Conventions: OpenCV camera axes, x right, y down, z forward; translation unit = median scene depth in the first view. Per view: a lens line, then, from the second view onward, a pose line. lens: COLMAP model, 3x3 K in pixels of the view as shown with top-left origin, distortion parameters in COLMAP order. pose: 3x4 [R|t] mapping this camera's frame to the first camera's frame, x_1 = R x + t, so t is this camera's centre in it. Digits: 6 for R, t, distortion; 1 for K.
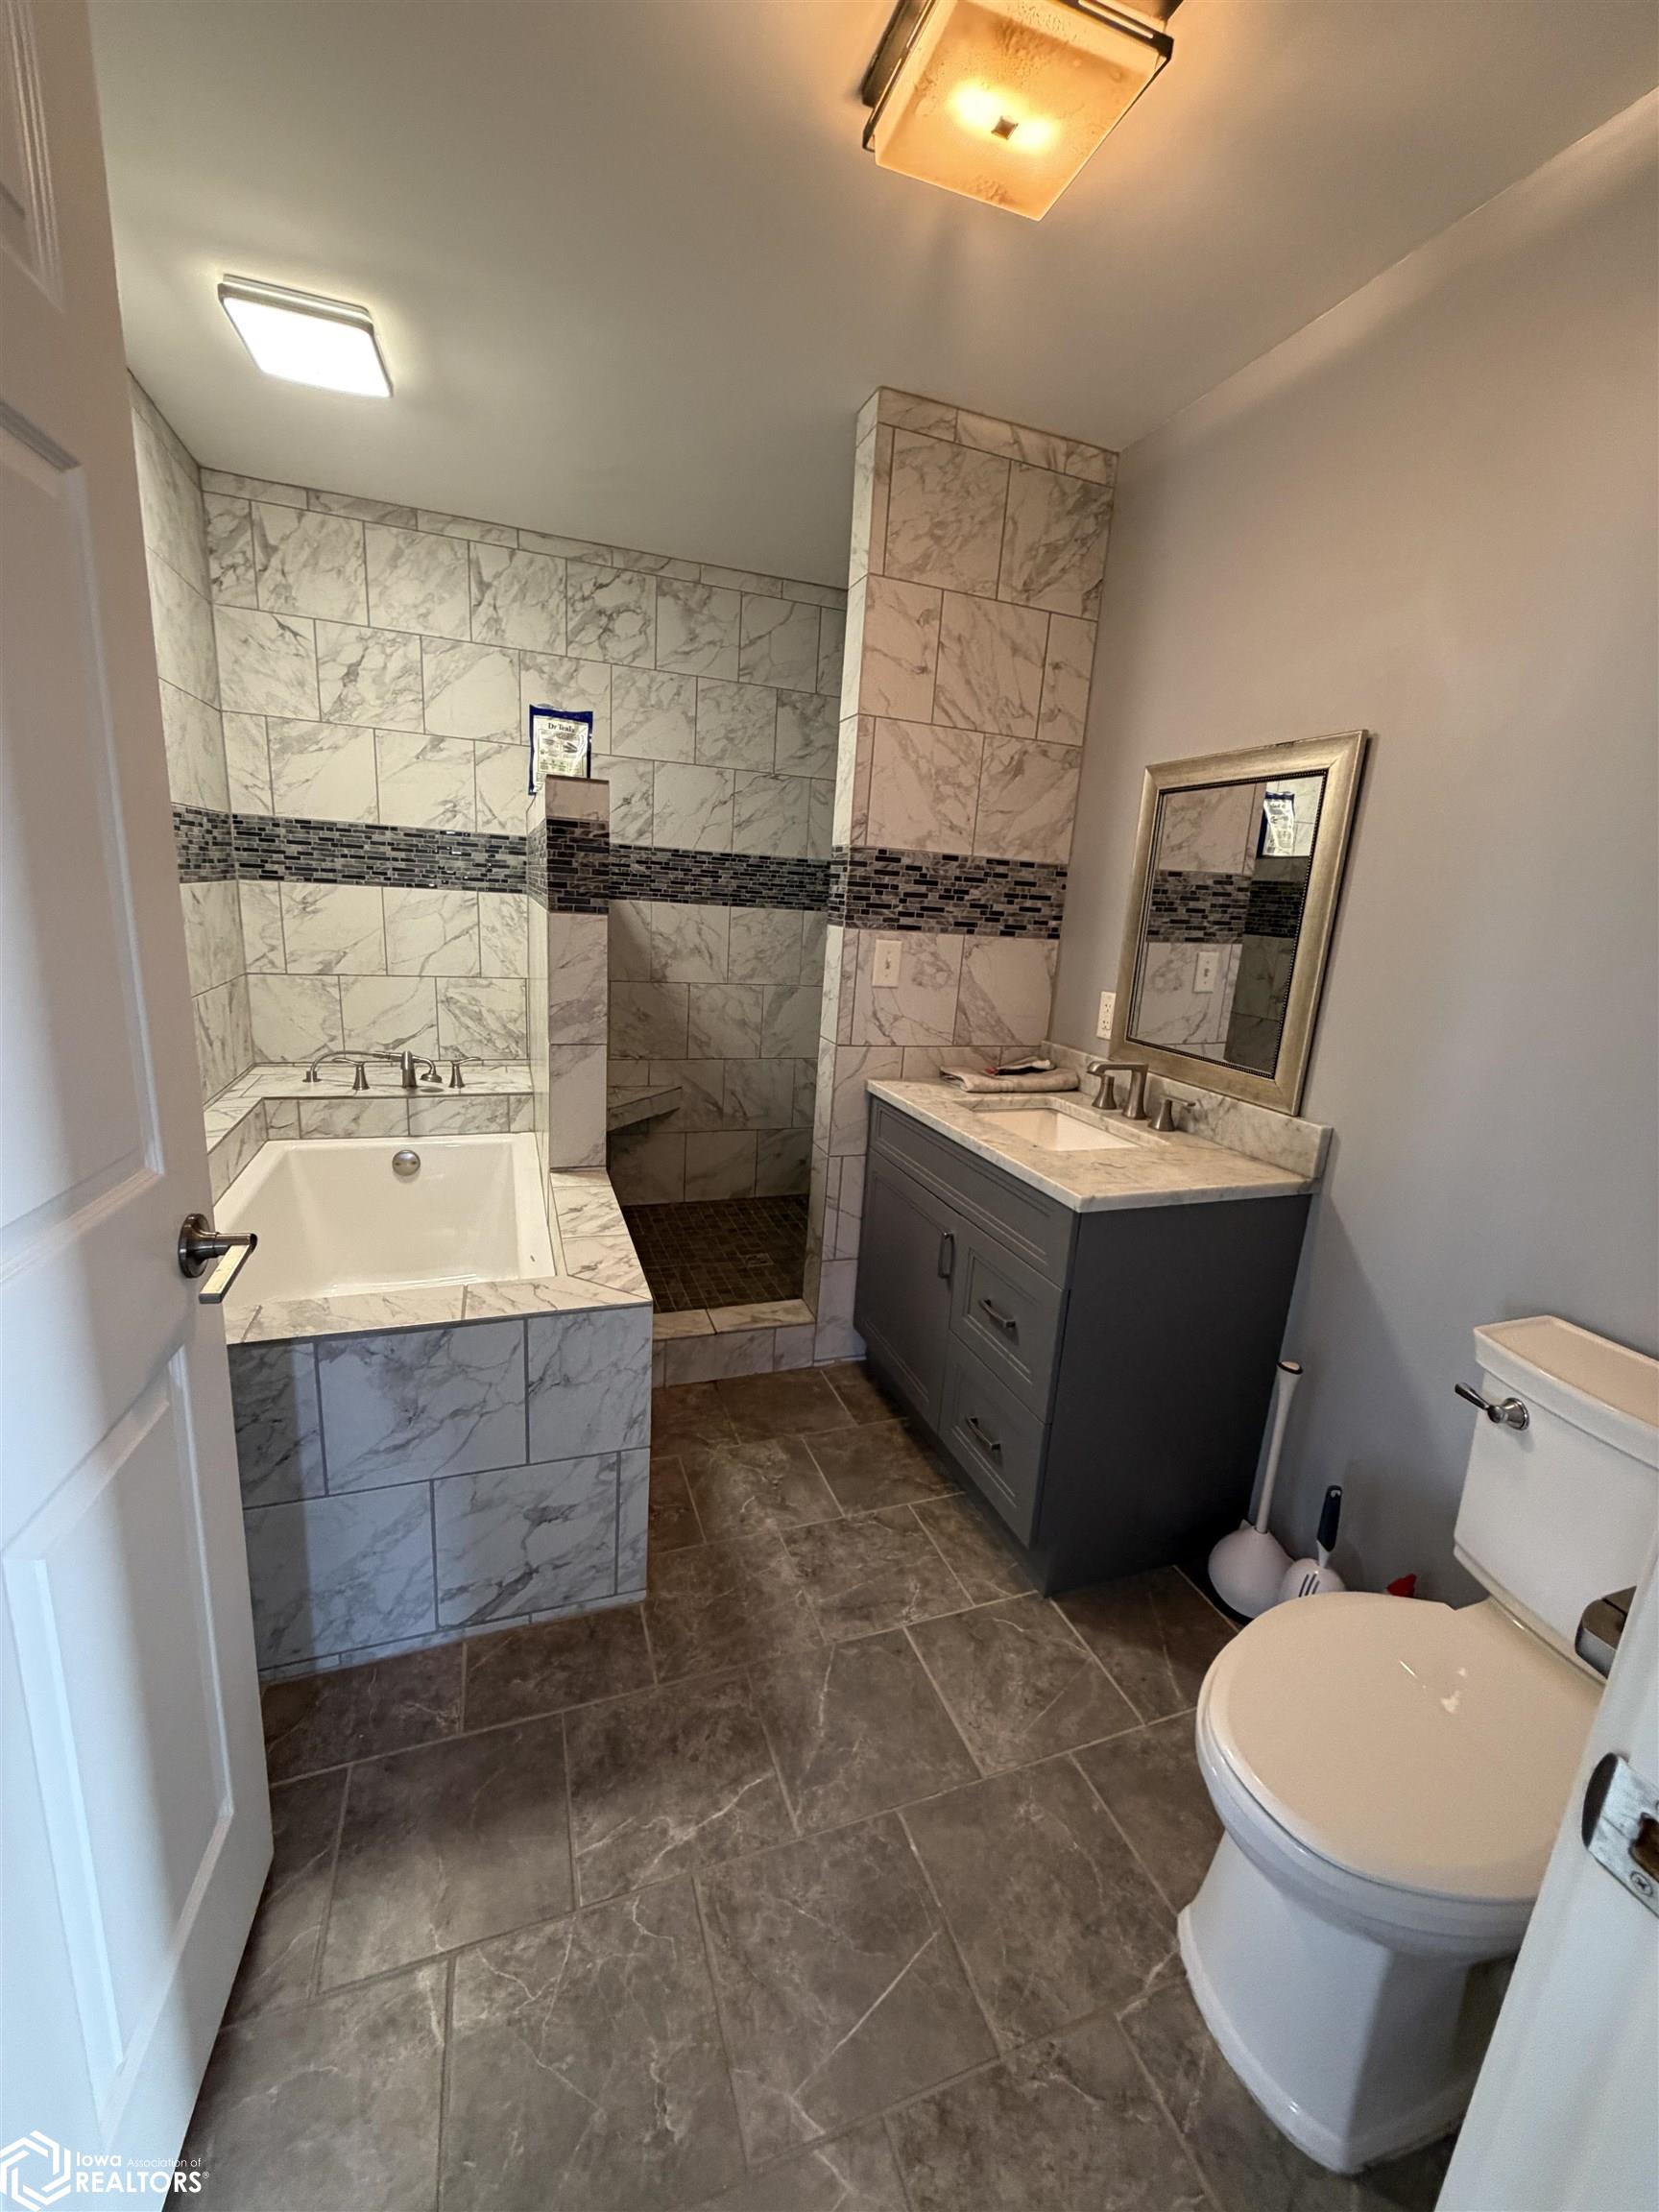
lens RADIAL K [[878.7, 0, 829.1], [0, 878.7, 1099.5], [0, 0, 1]] dist [0.001129, 0.000083]
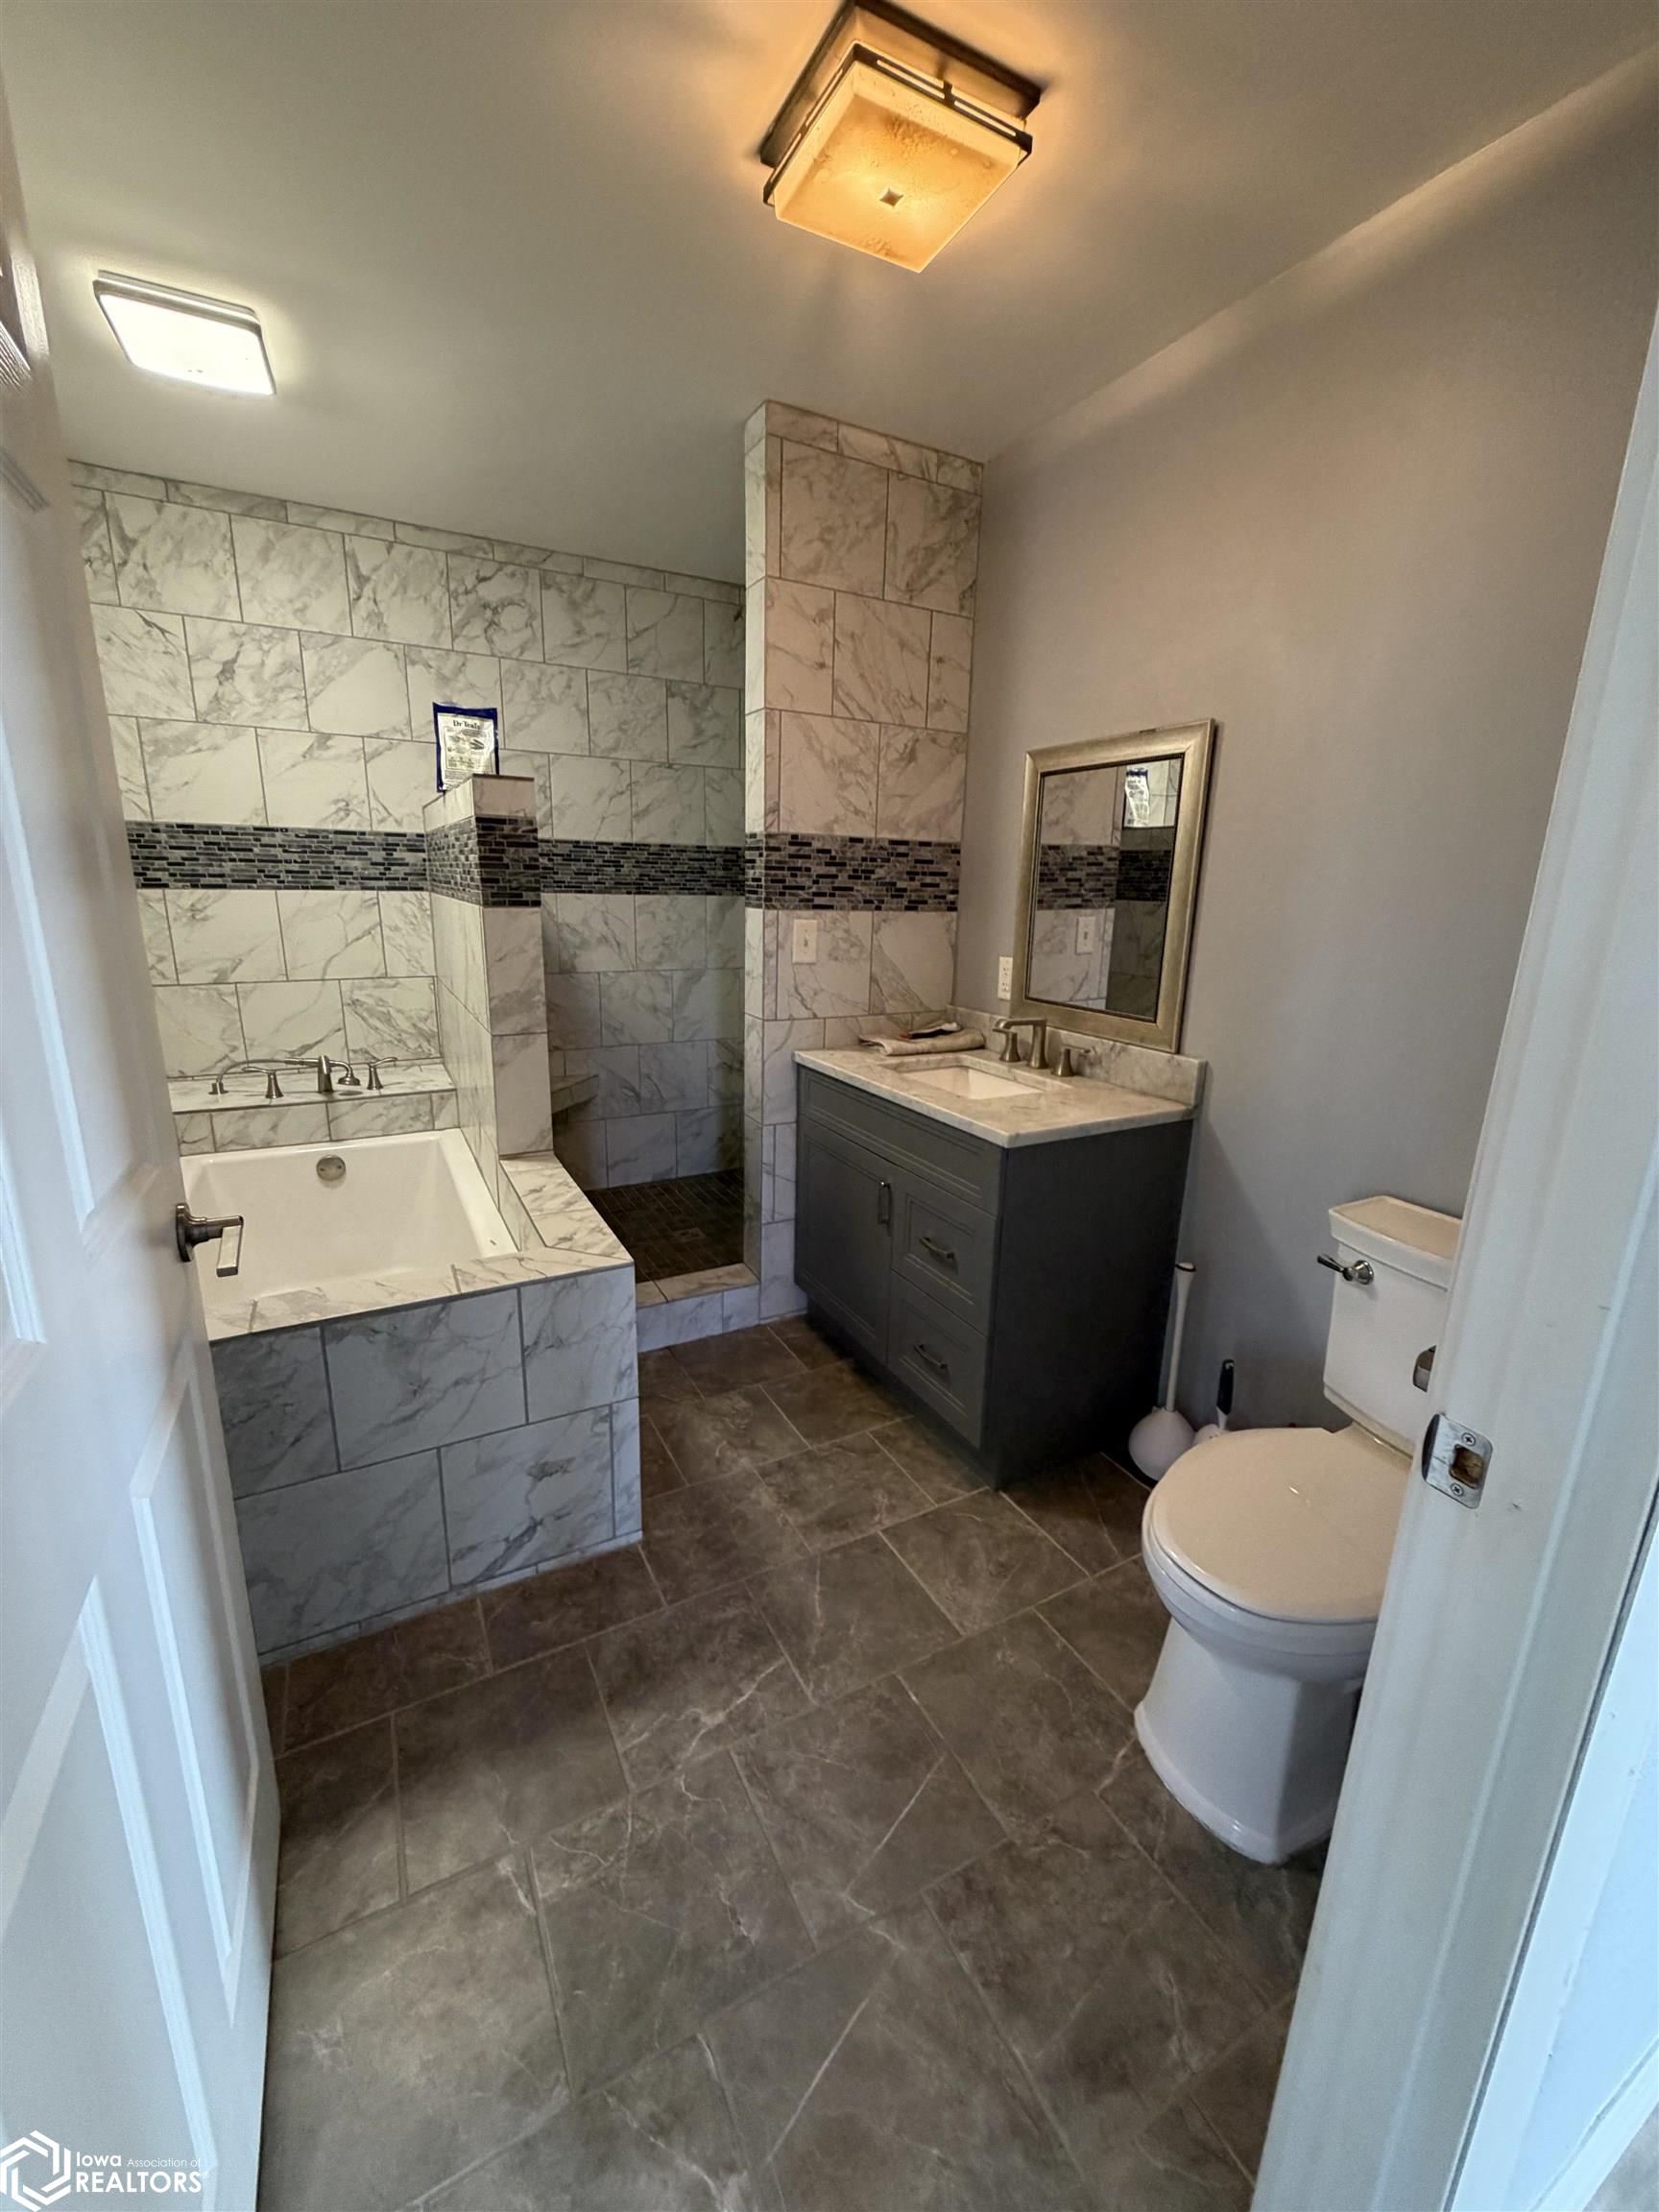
lens RADIAL K [[878.7, 0, 829.1], [0, 878.7, 1099.5], [0, 0, 1]] dist [0.001129, 0.000083]
pose [[0.988726, -0.074244, 0.130033, -0.071797], [0.071716, 0.997136, 0.024024, 0.017075], [-0.131445, -0.014428, 0.991219, -0.084658]]
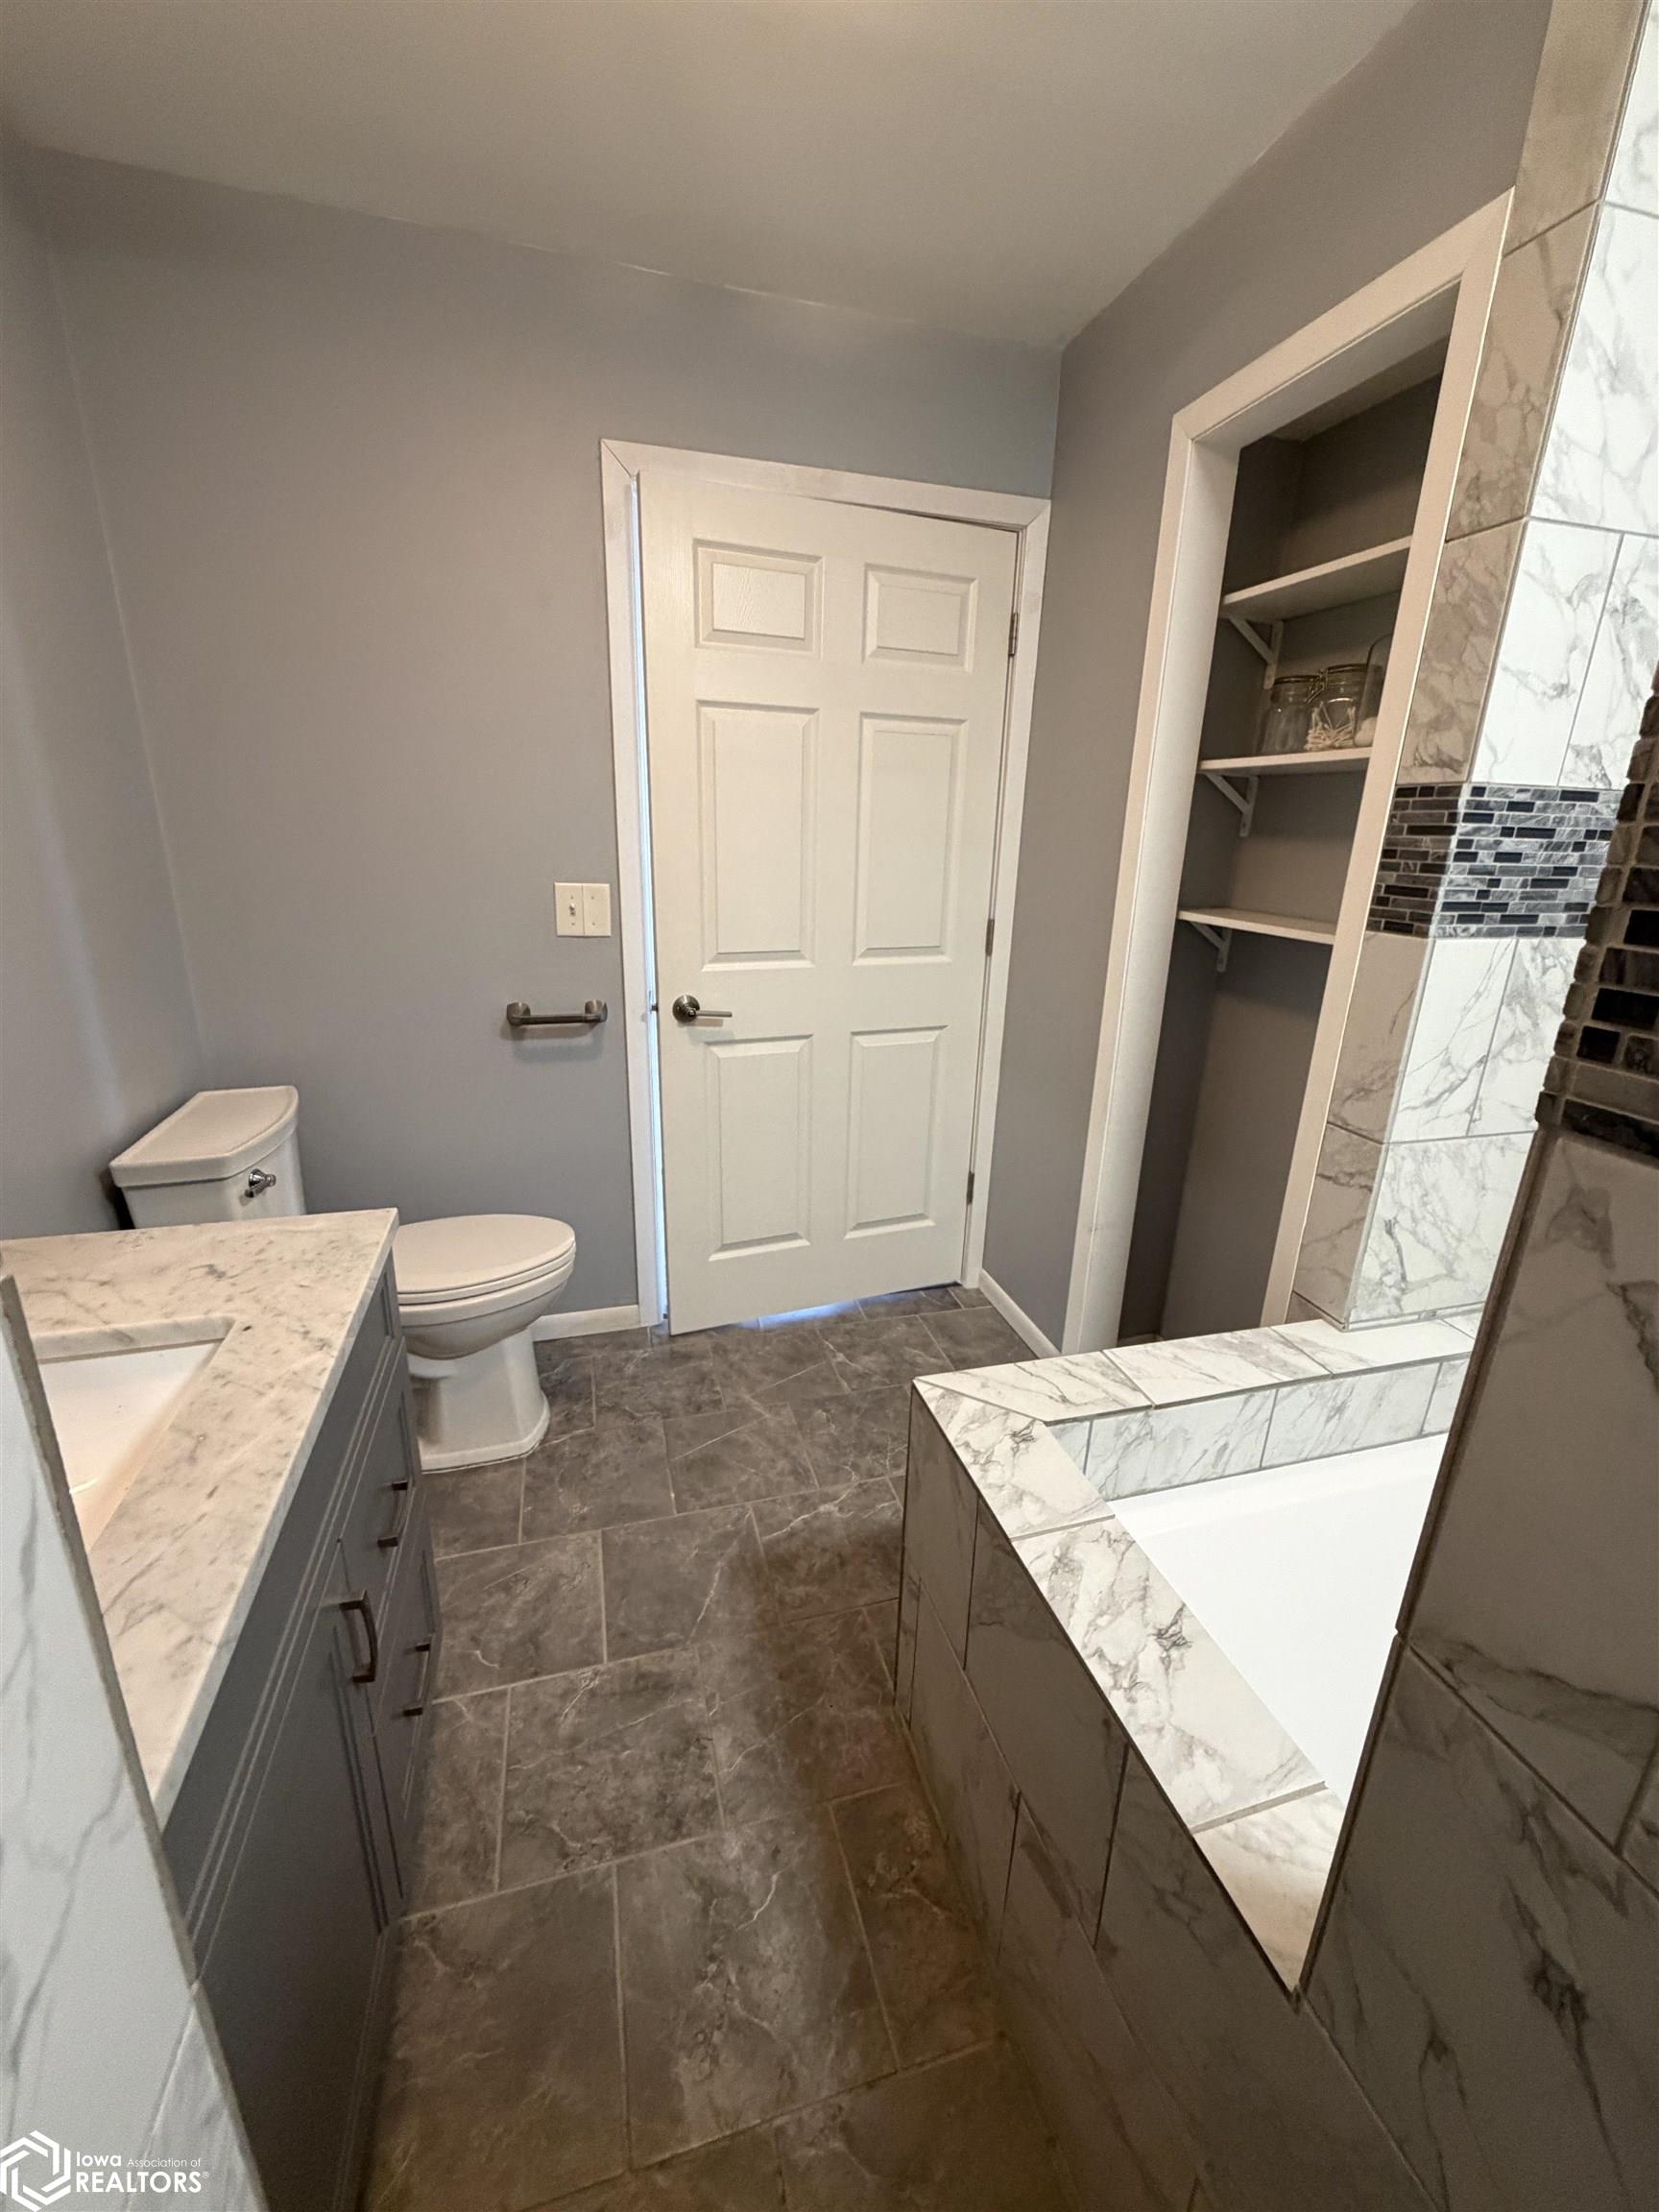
lens RADIAL K [[882.0, 0, 829.1], [0, 882.0, 1100.6], [0, 0, 1]] dist [0.000345, 0.000034]
pose [[-0.993049, -0.109065, 0.044247, -0.106738], [-0.070938, 0.854597, 0.514424, -0.334134], [-0.093919, 0.507709, -0.856394, 1.282624]]
